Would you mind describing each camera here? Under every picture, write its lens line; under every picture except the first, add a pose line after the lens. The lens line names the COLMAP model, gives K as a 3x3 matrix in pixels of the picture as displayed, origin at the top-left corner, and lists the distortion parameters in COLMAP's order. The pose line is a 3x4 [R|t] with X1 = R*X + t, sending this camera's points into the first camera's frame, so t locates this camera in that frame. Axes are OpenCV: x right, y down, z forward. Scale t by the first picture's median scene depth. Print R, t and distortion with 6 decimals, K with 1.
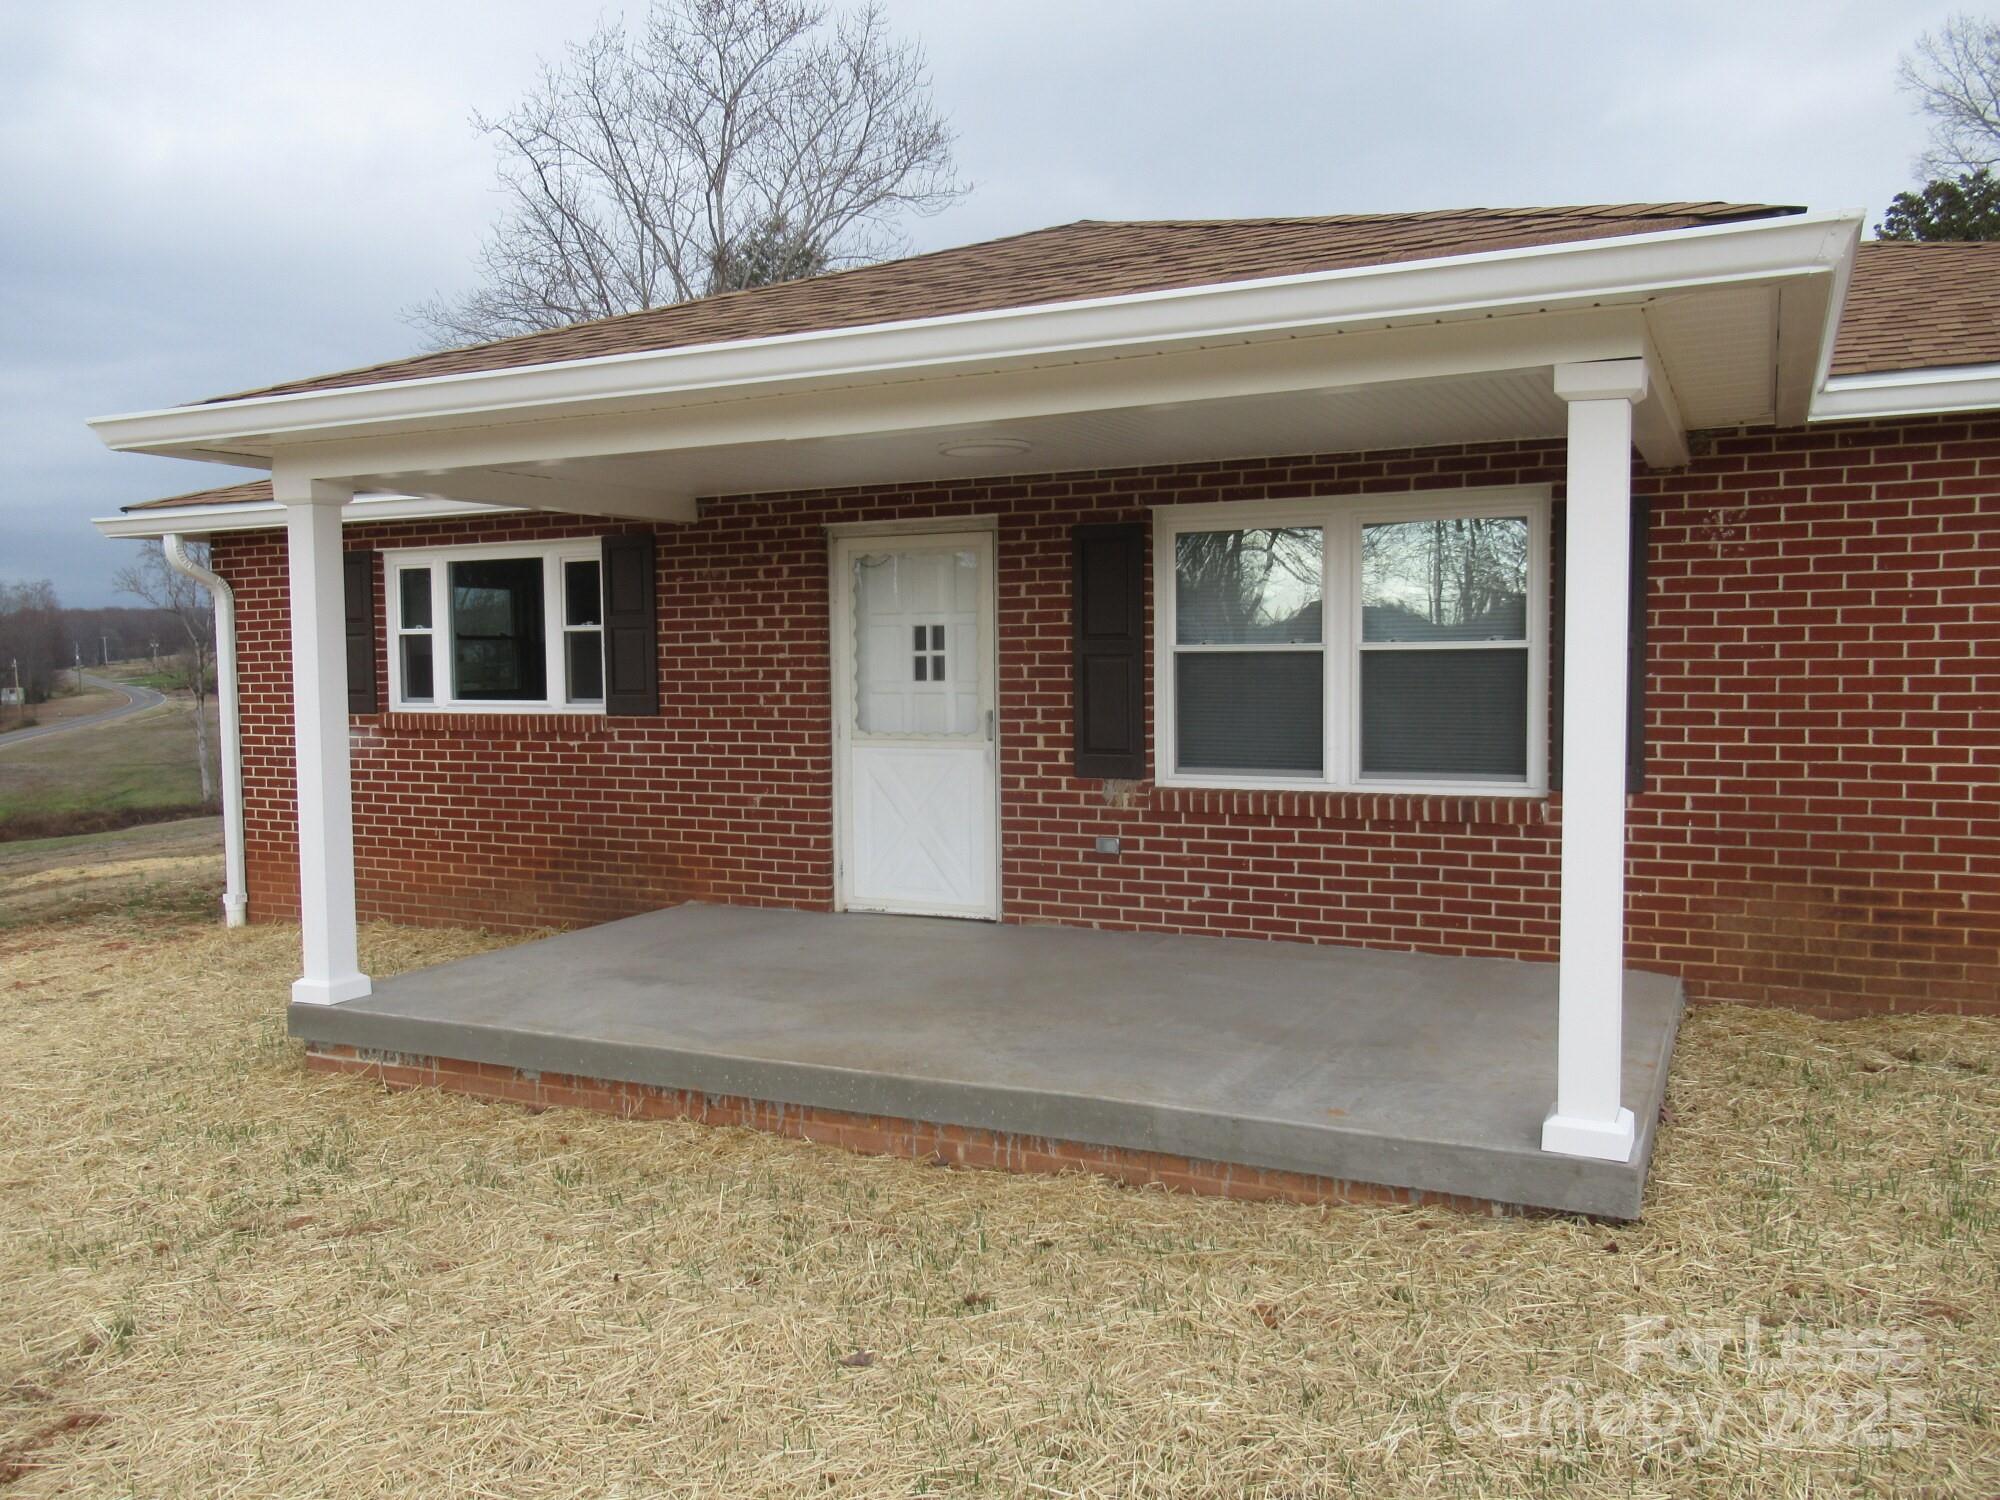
lens RADIAL K [[1557.6, 0, 999.3], [0, 1557.6, 748.1], [0, 0, 1]] dist [0.009609, 0.002261]
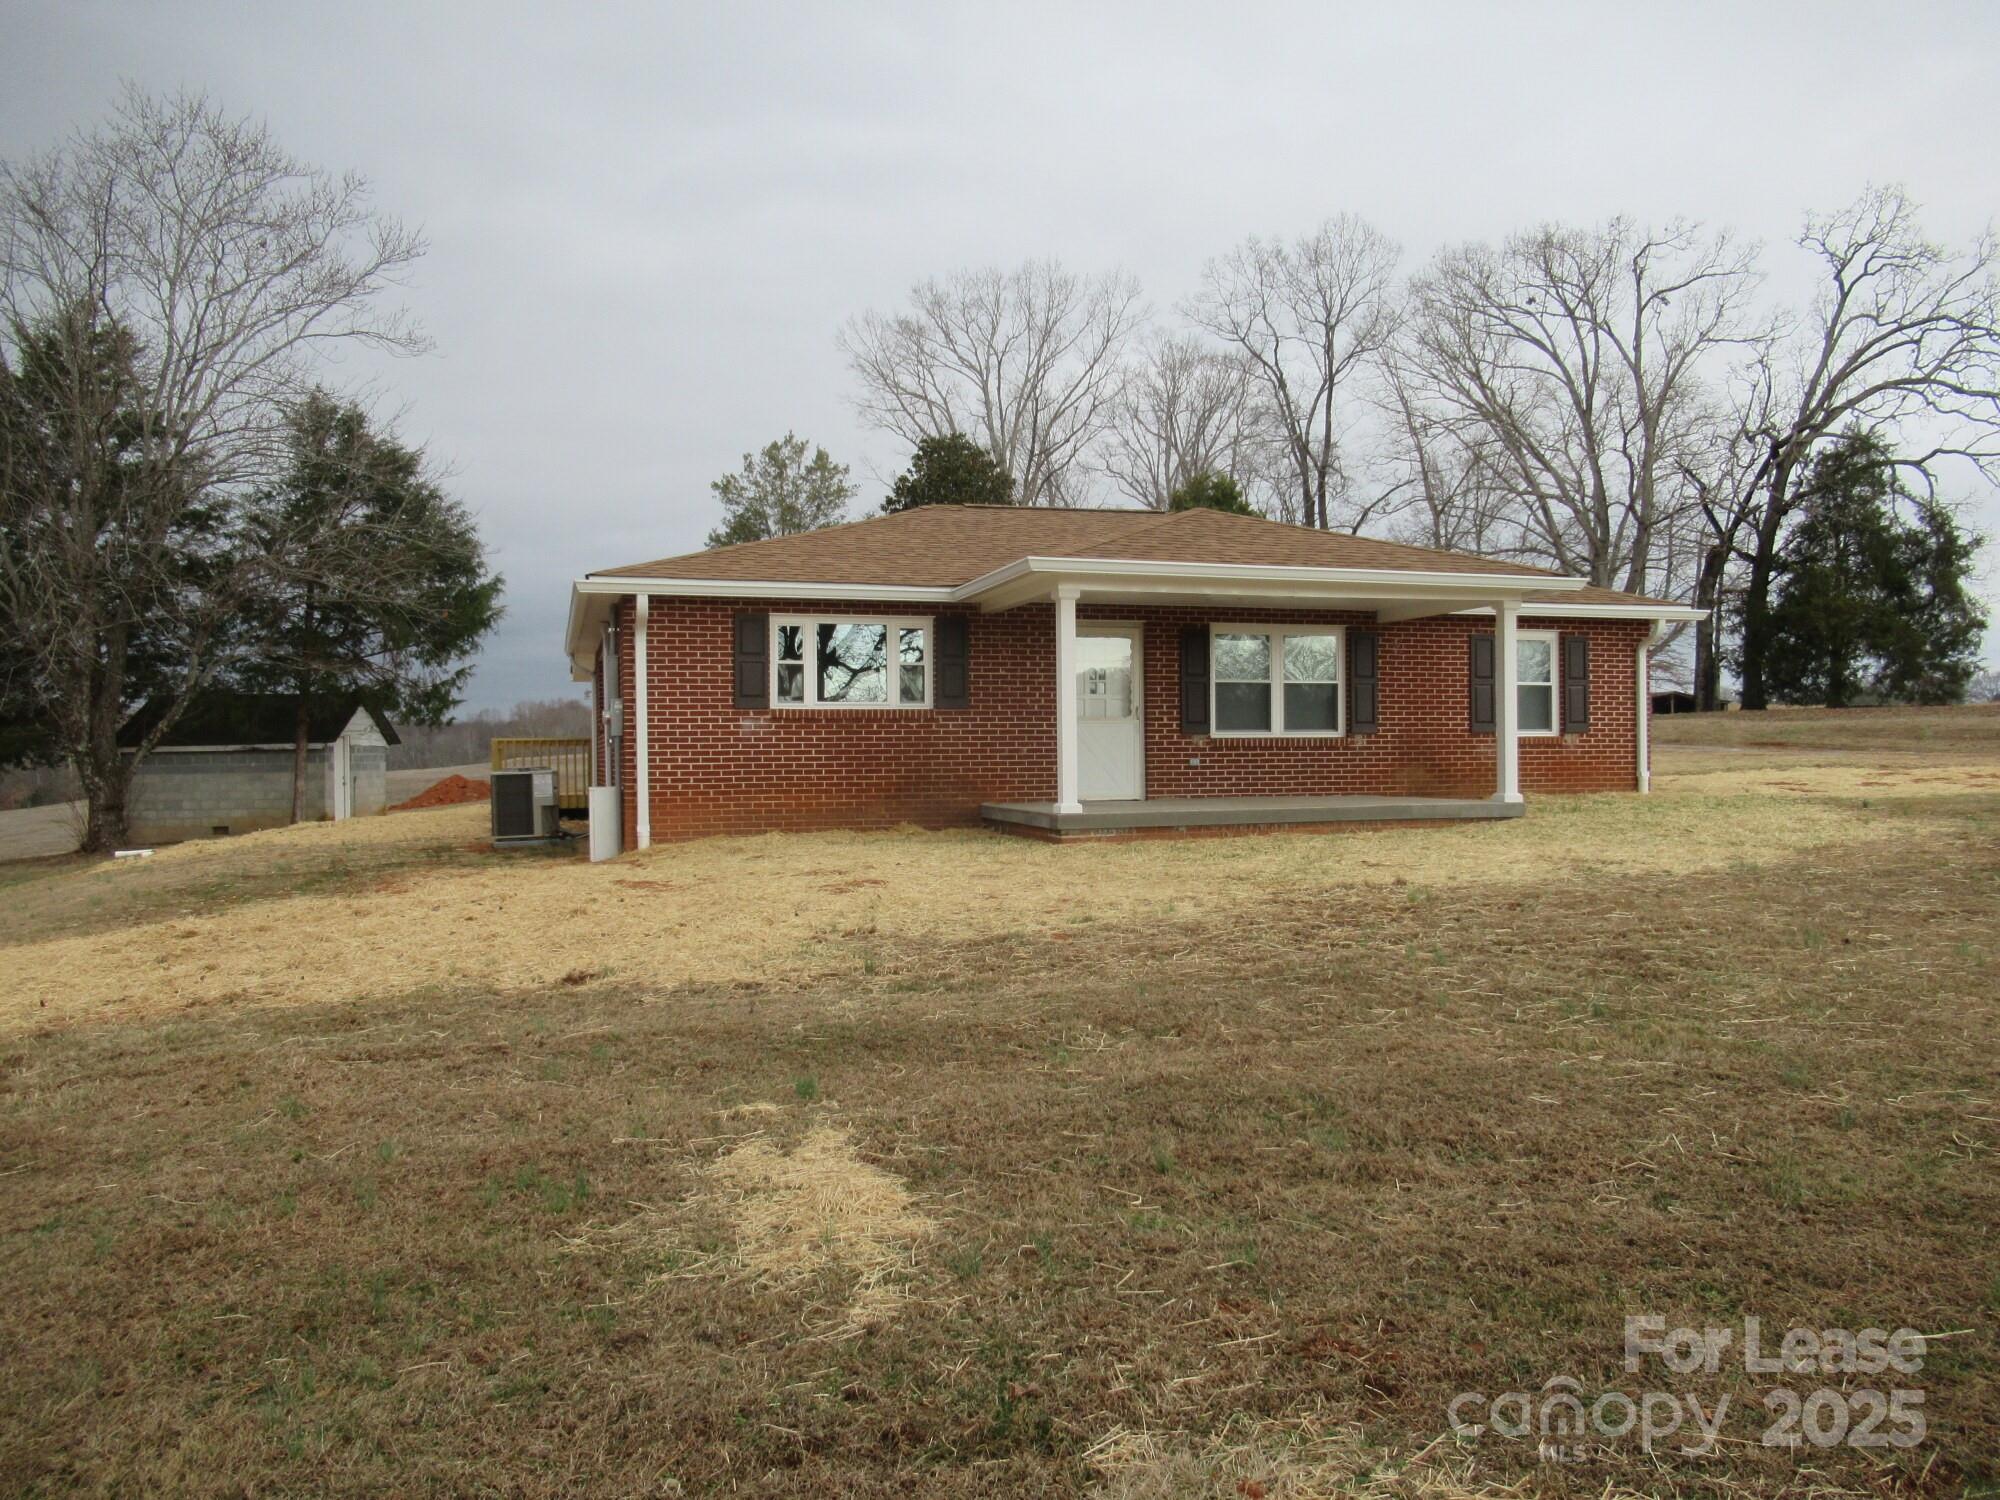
lens RADIAL K [[1508.5, 0, 1001.2], [0, 1508.5, 752.7], [0, 0, 1]] dist [-0.007841, -0.013955]
pose [[0.726889, 0.007613, 0.686713, -1.752129], [0.040033, 0.997768, -0.053436, 0.161114], [-0.685587, 0.066333, 0.724962, -0.478836]]
